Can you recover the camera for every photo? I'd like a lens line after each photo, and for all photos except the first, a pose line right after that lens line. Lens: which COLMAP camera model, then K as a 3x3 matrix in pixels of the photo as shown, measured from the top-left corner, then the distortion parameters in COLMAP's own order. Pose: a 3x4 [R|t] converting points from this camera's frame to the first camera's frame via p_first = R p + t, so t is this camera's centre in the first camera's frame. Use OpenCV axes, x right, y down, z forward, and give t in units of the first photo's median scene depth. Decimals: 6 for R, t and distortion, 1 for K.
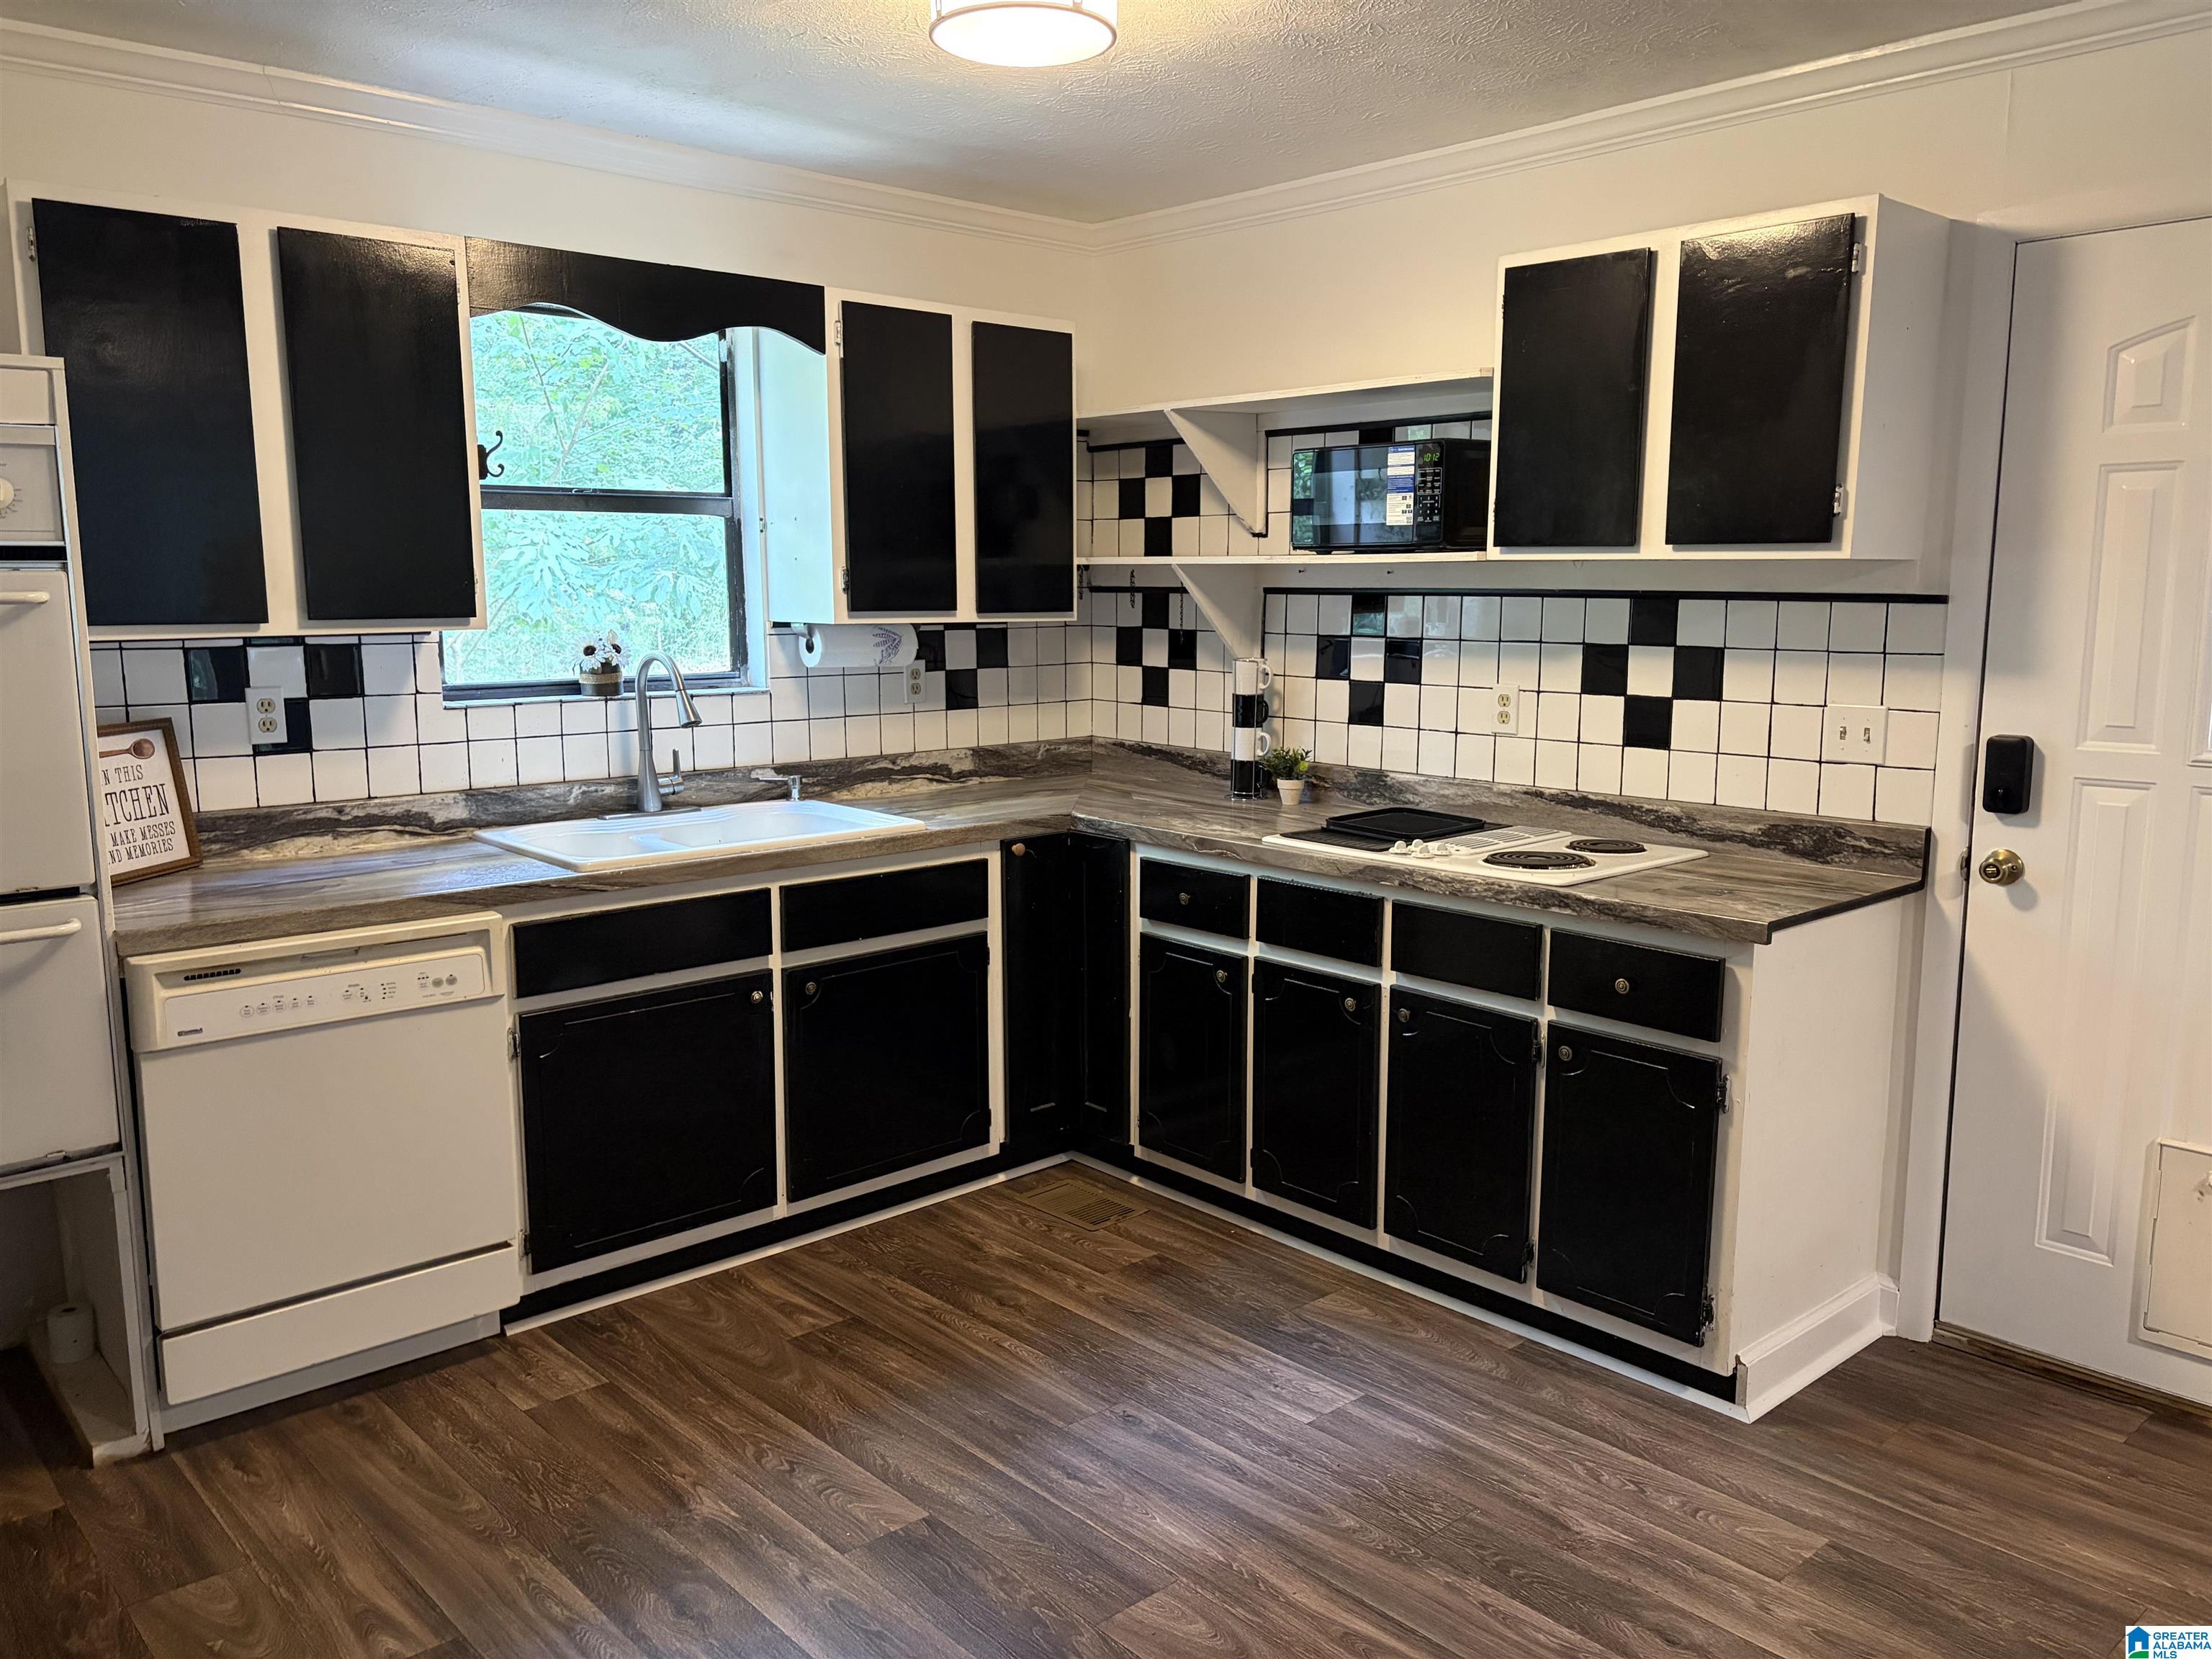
lens RADIAL K [[1670.5, 0, 1116.0], [0, 1670.5, 867.7], [0, 0, 1]] dist [0.046981, -0.059261]
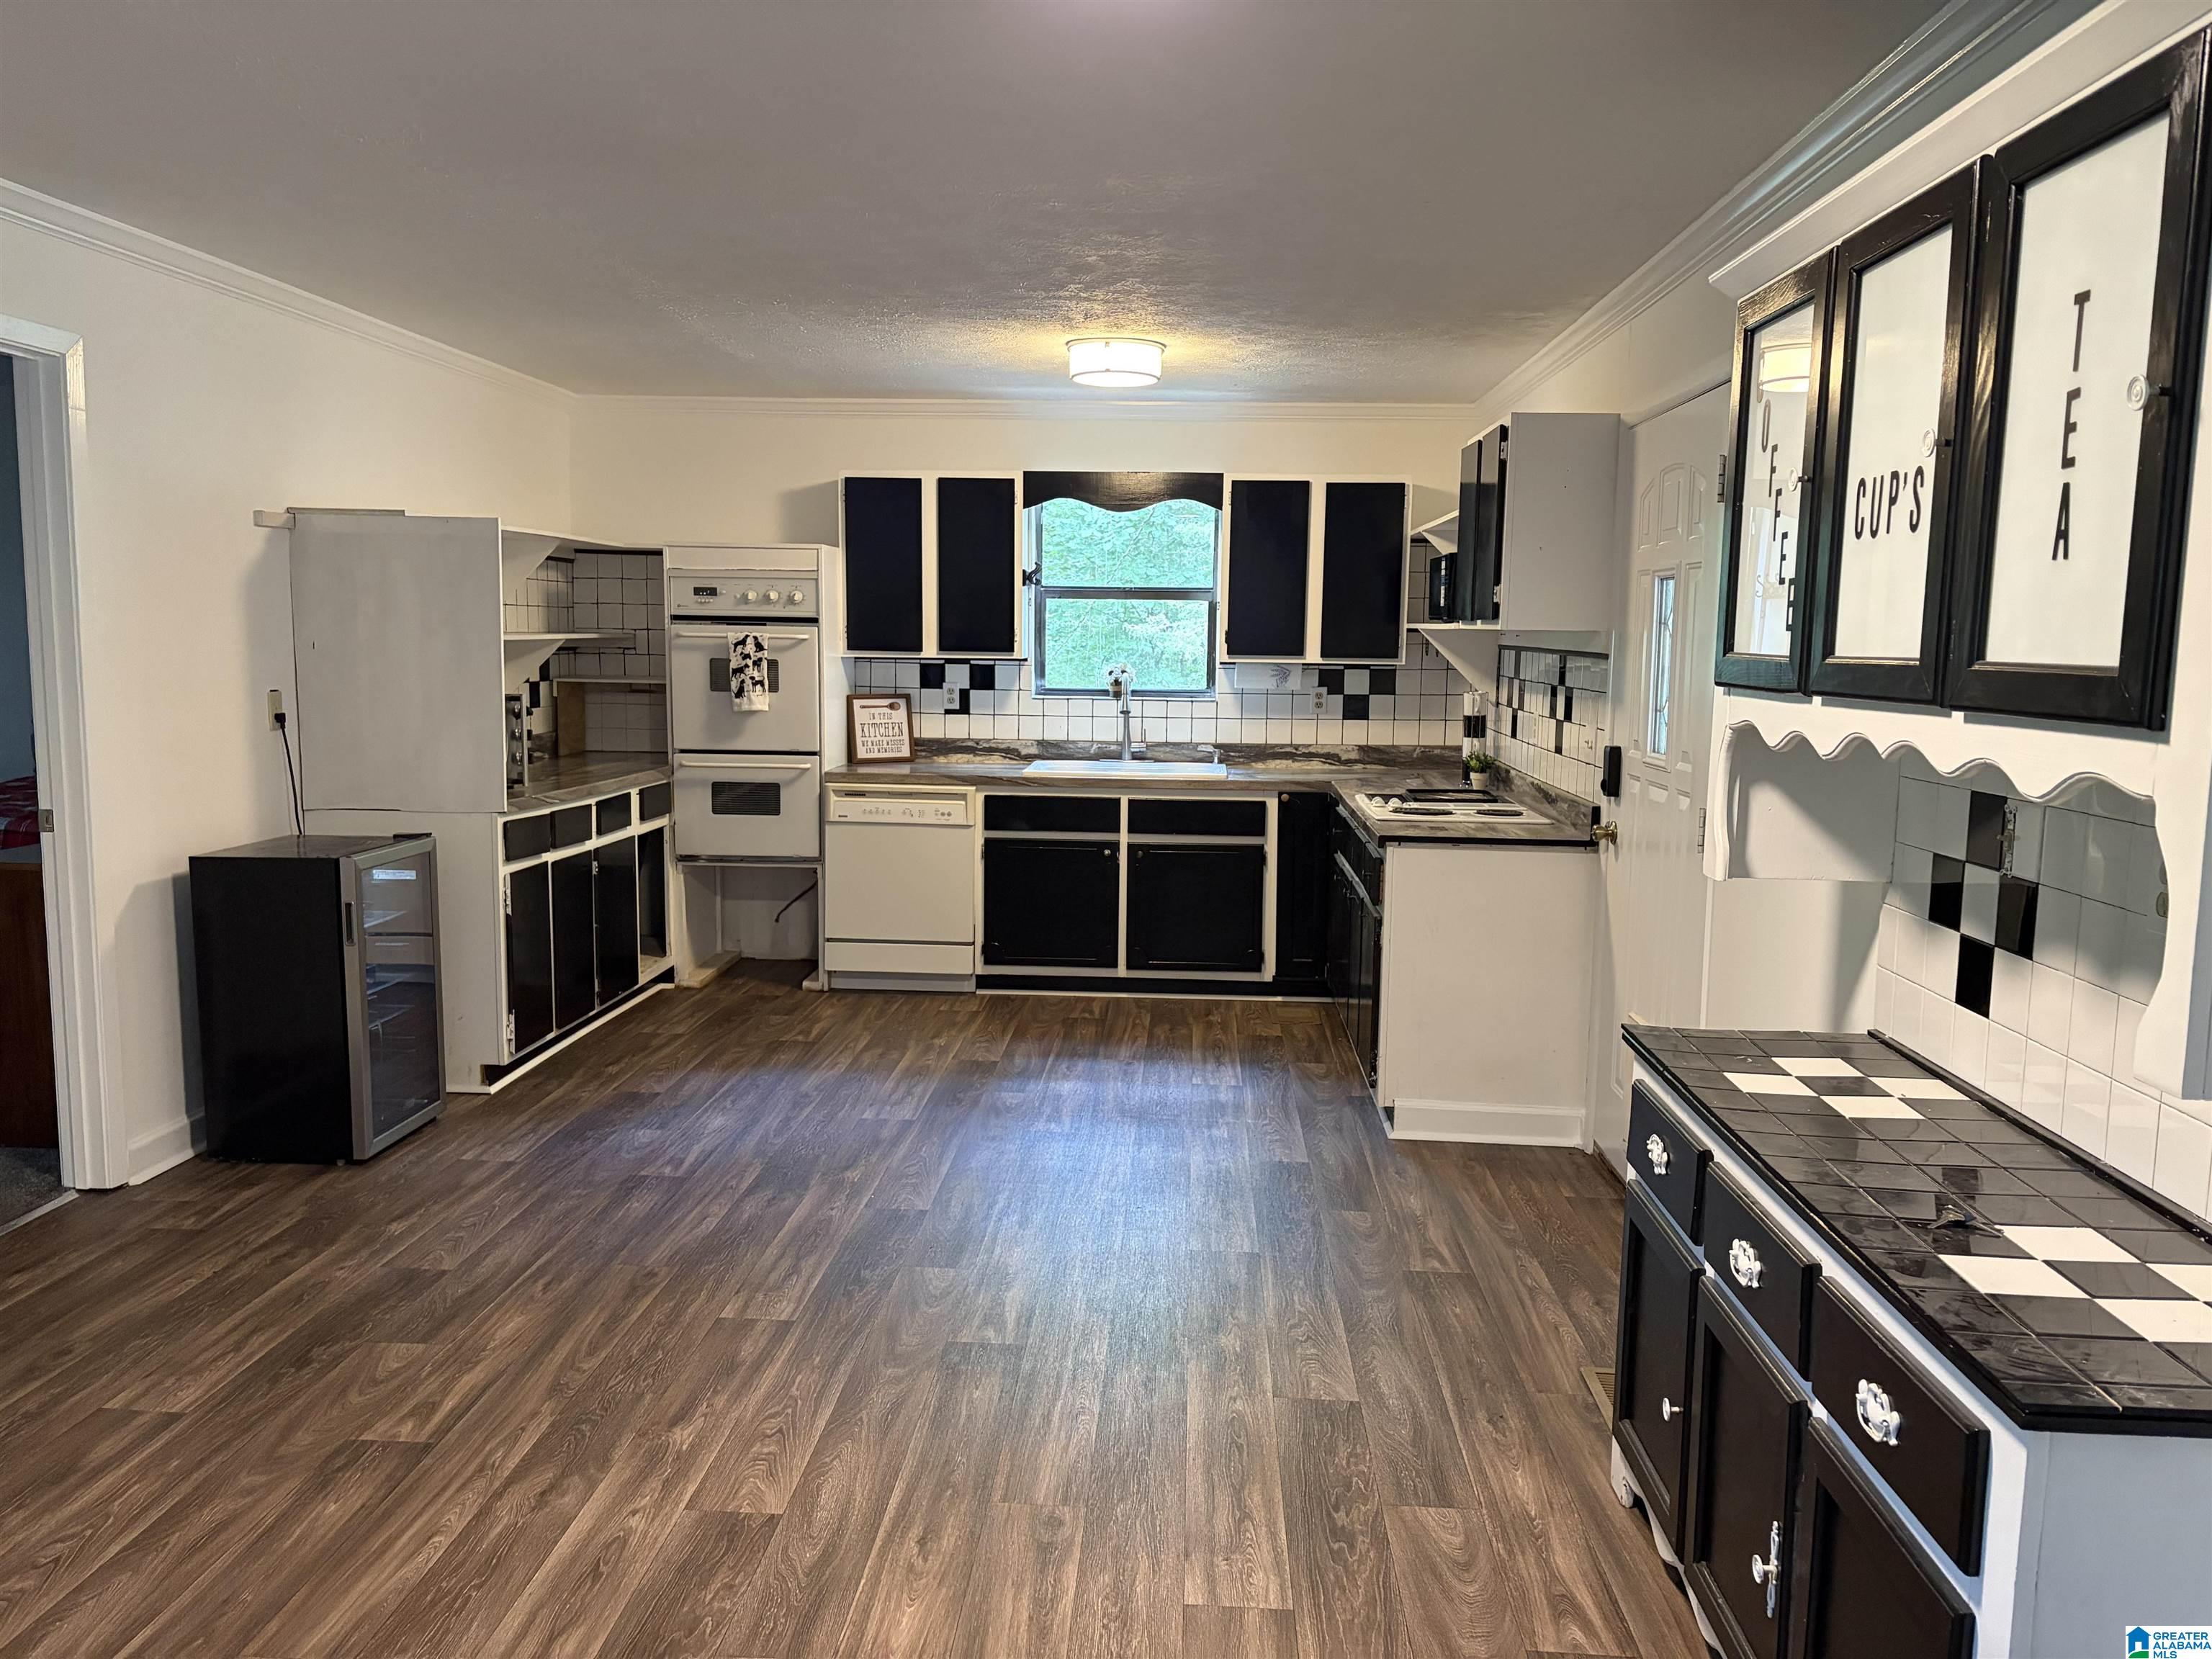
lens RADIAL K [[1670.5, 0, 1044.6], [0, 1670.5, 876.8], [0, 0, 1]] dist [0.046981, -0.059261]
pose [[0.682755, 0.116287, -0.721334, 1.026382], [-0.137381, 0.990077, 0.029578, 0.053003], [0.717615, 0.078903, 0.691955, -0.336876]]
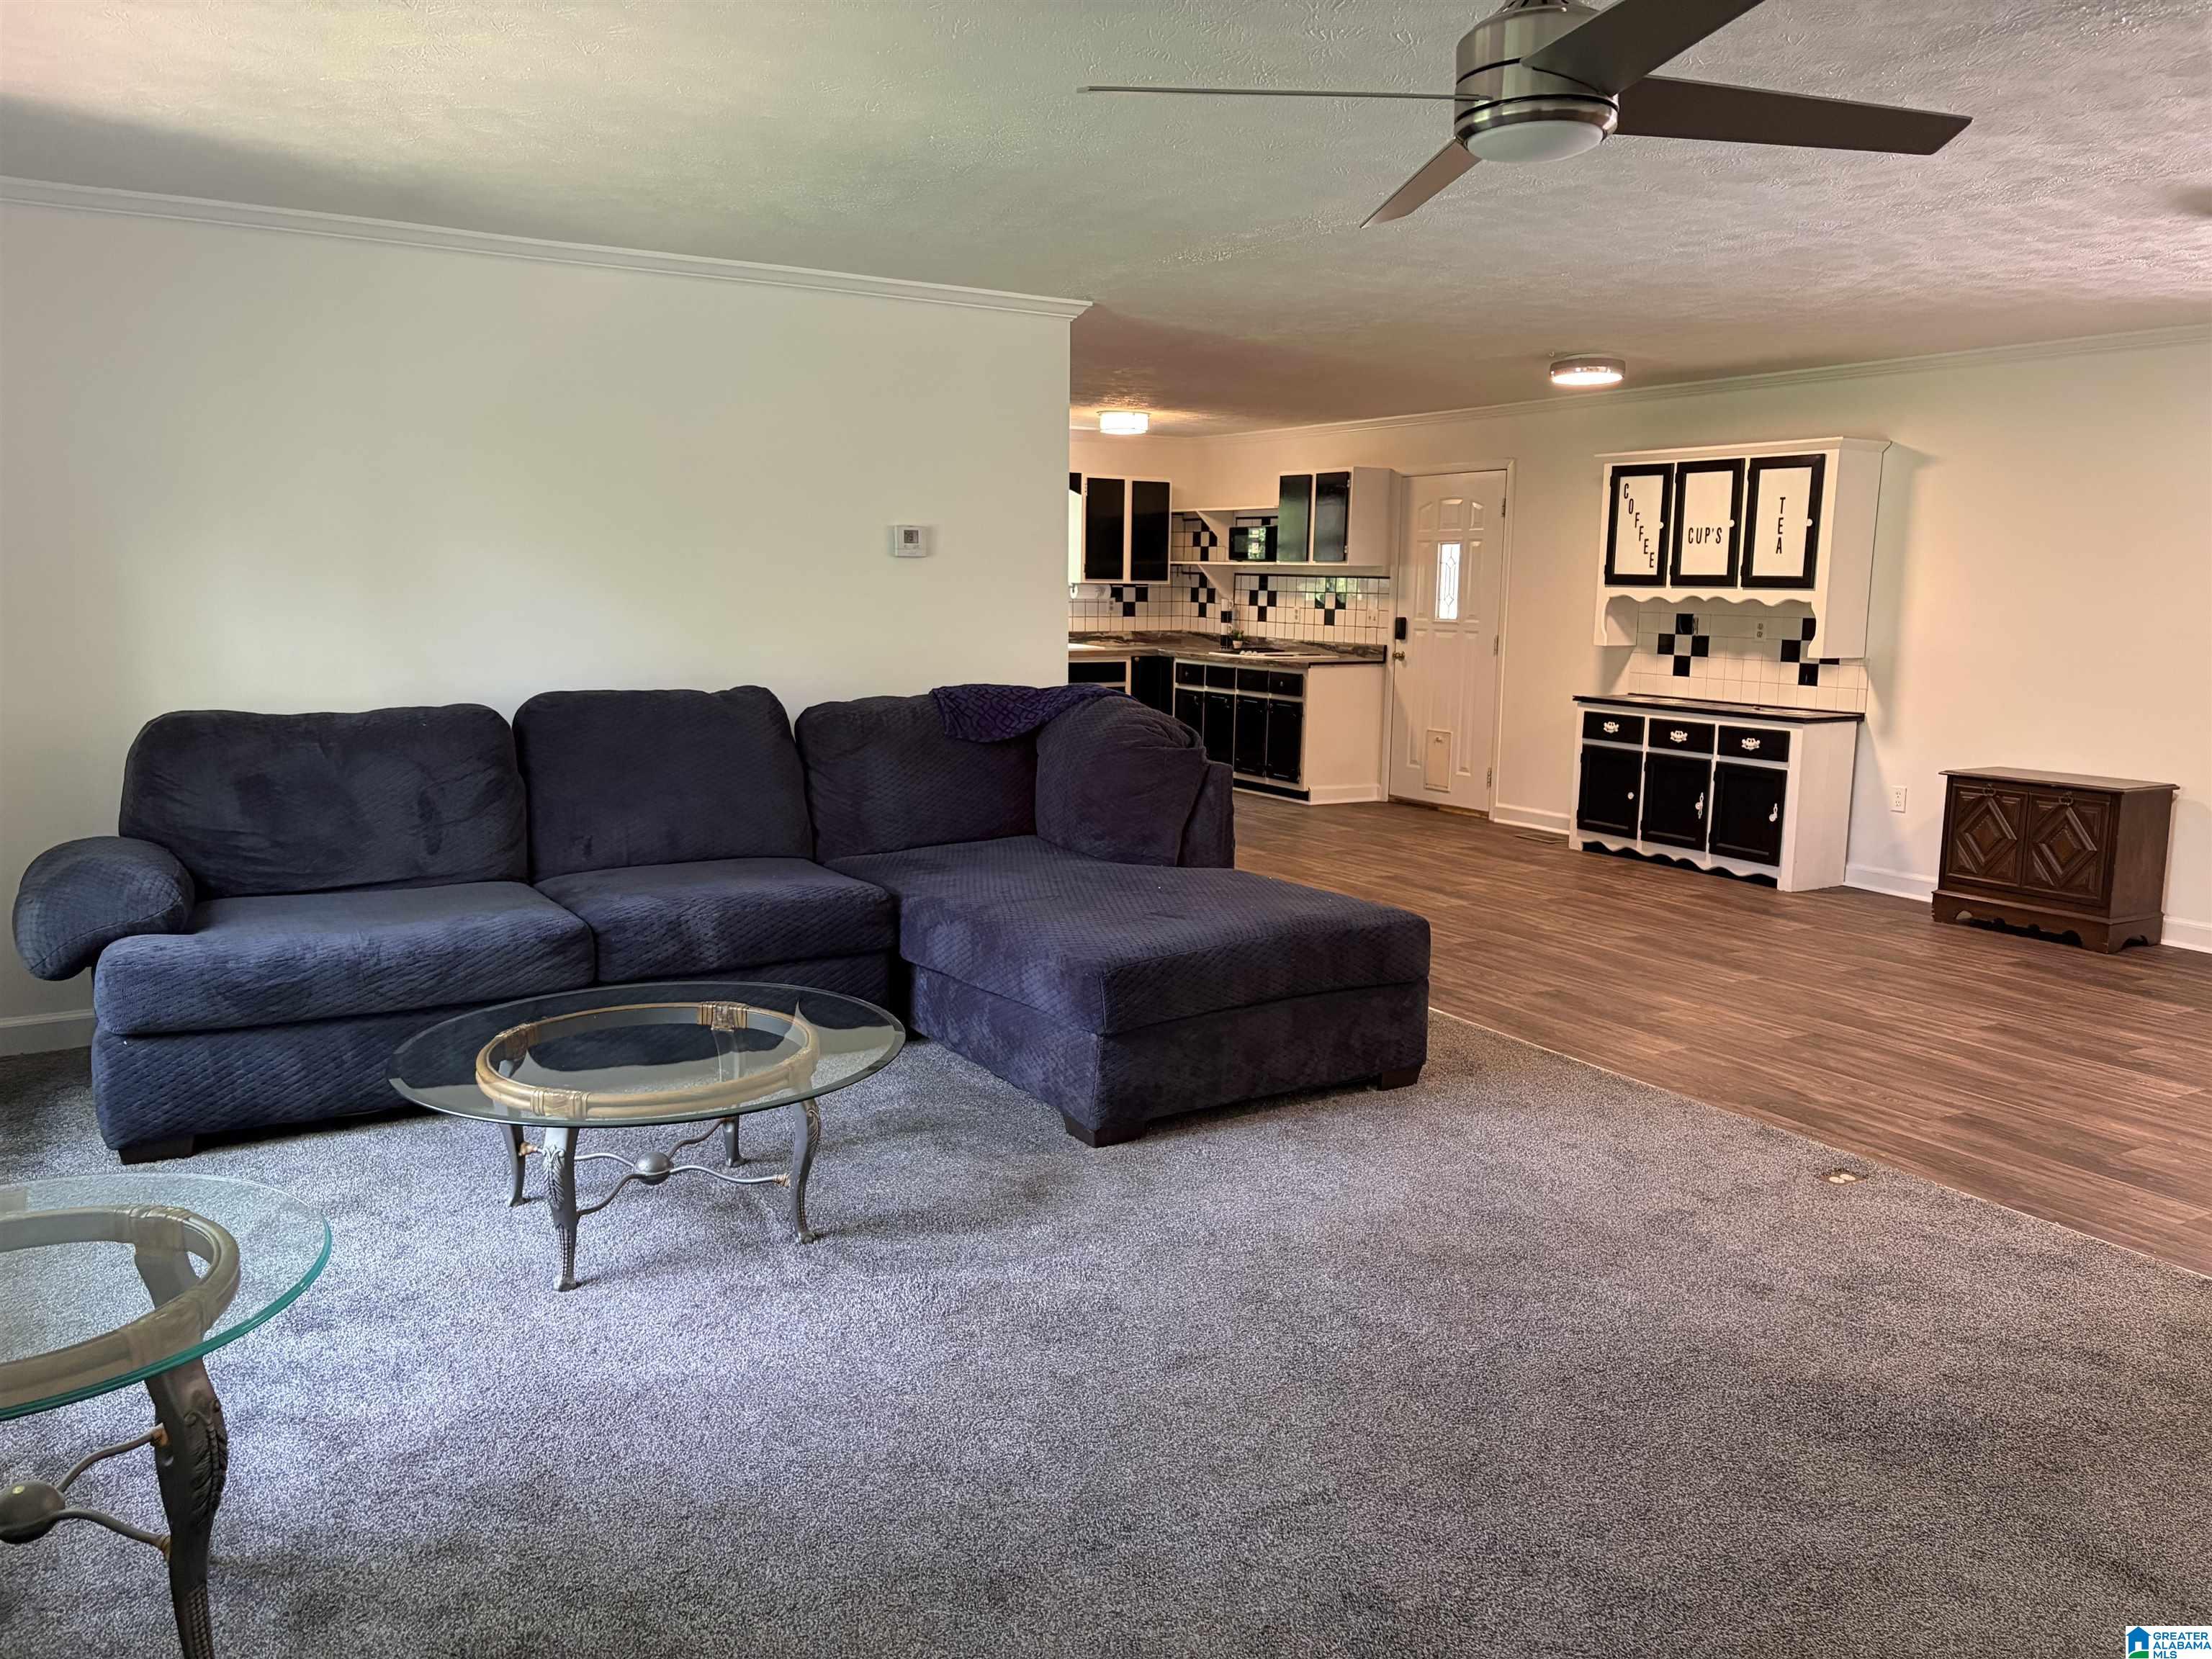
lens RADIAL K [[1670.5, 0, 1106.9], [0, 1670.5, 860.4], [0, 0, 1]] dist [0.046981, -0.059261]
pose [[0.980539, 0.049249, -0.190047, 0.490047], [-0.049681, 0.998762, 0.002495, 0.355256], [0.189935, 0.006996, 0.981772, -2.003431]]
